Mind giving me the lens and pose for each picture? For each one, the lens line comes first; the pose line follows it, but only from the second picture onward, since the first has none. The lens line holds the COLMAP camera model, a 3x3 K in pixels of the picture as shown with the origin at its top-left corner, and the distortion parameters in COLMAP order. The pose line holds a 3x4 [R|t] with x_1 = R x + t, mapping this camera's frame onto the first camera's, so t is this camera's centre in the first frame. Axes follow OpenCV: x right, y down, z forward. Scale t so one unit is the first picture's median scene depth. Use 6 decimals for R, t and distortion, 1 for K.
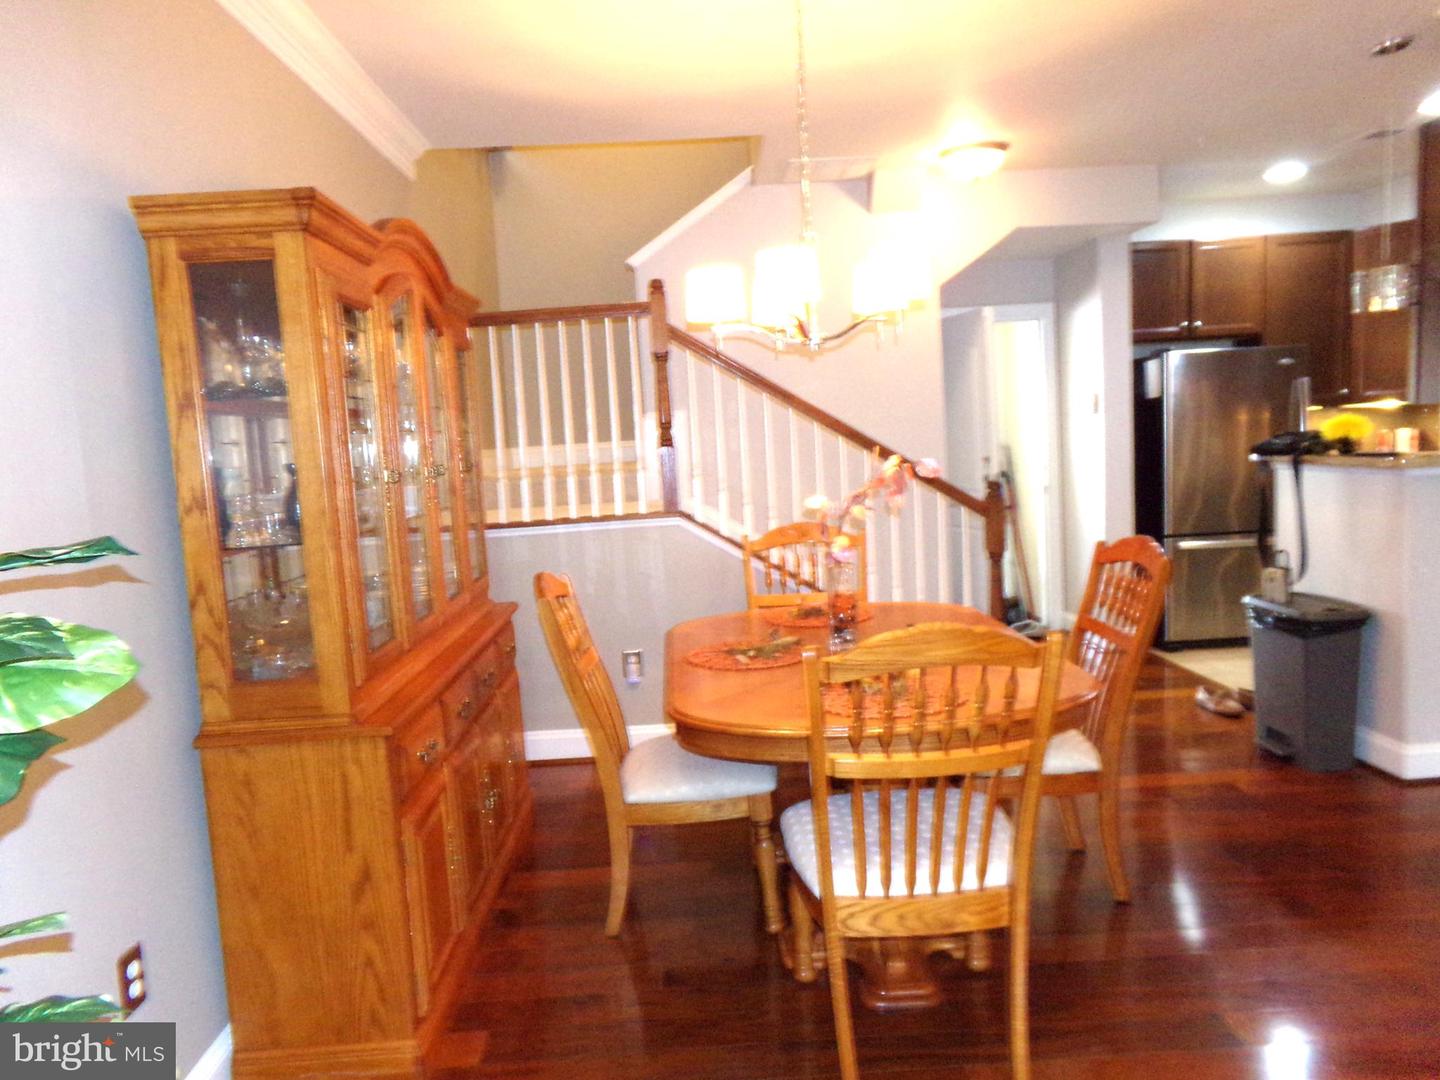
lens RADIAL K [[977.4, 0, 720.0], [0, 977.4, 540.0], [0, 0, 1]] dist [0.010483, 0.003610]
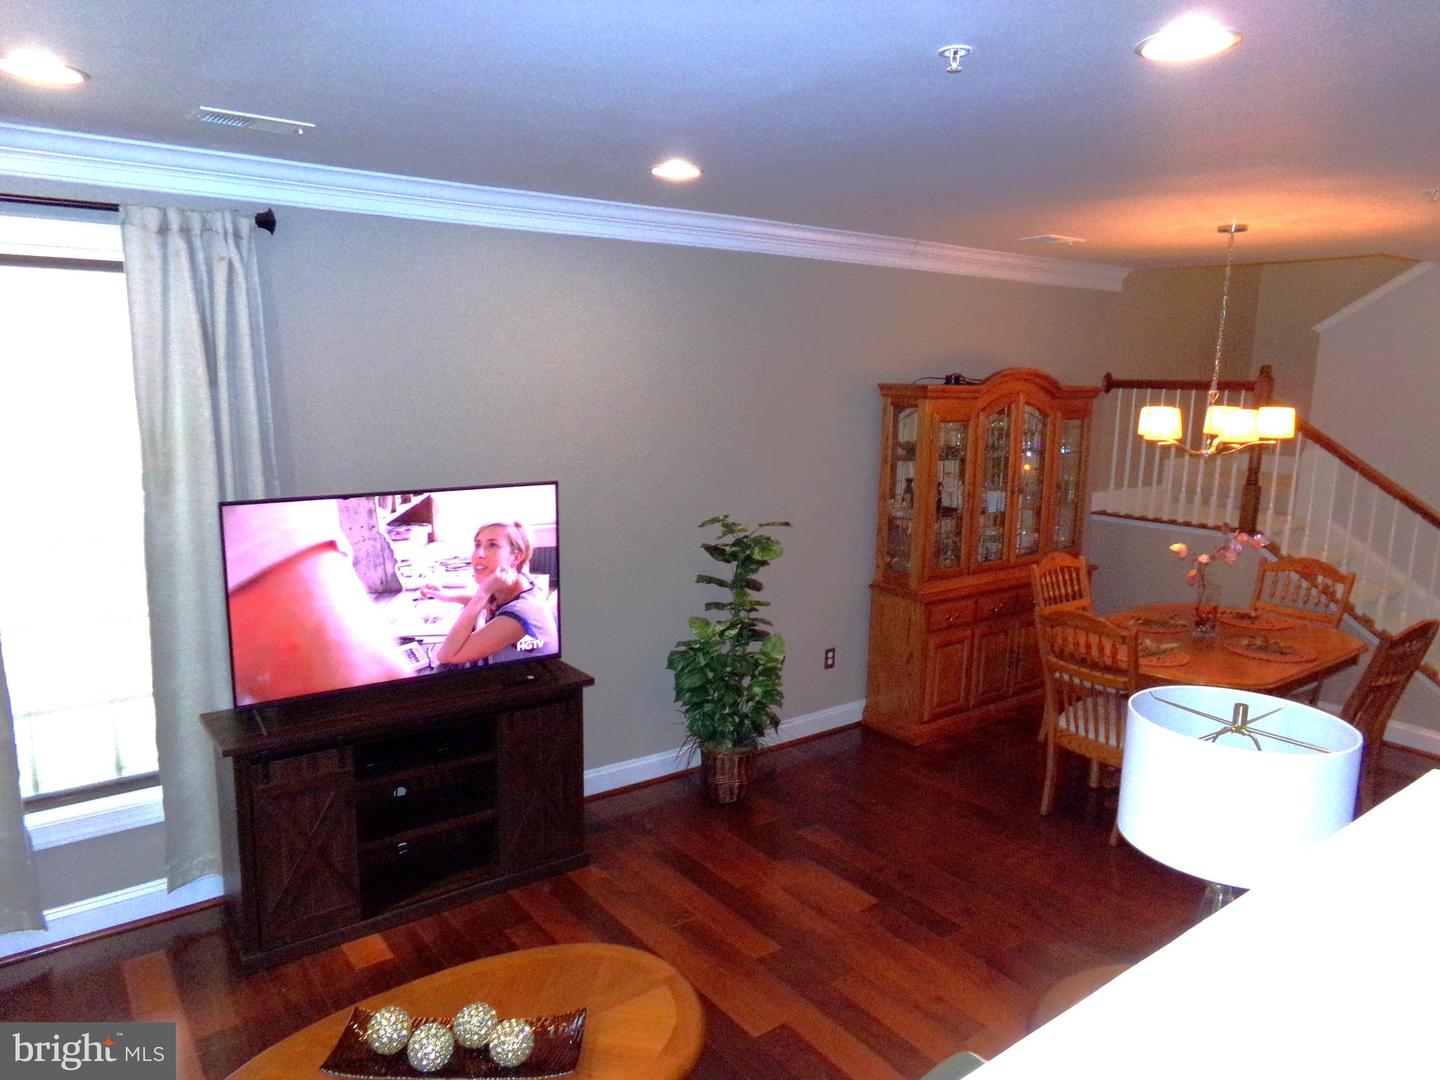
lens RADIAL K [[977.4, 0, 720.0], [0, 977.4, 540.0], [0, 0, 1]] dist [0.010483, 0.003610]
pose [[0.574737, 0.221565, -0.787773, 0.623997], [-0.146330, 0.974960, 0.167454, -0.143427], [0.805149, 0.019032, 0.592767, -0.428537]]
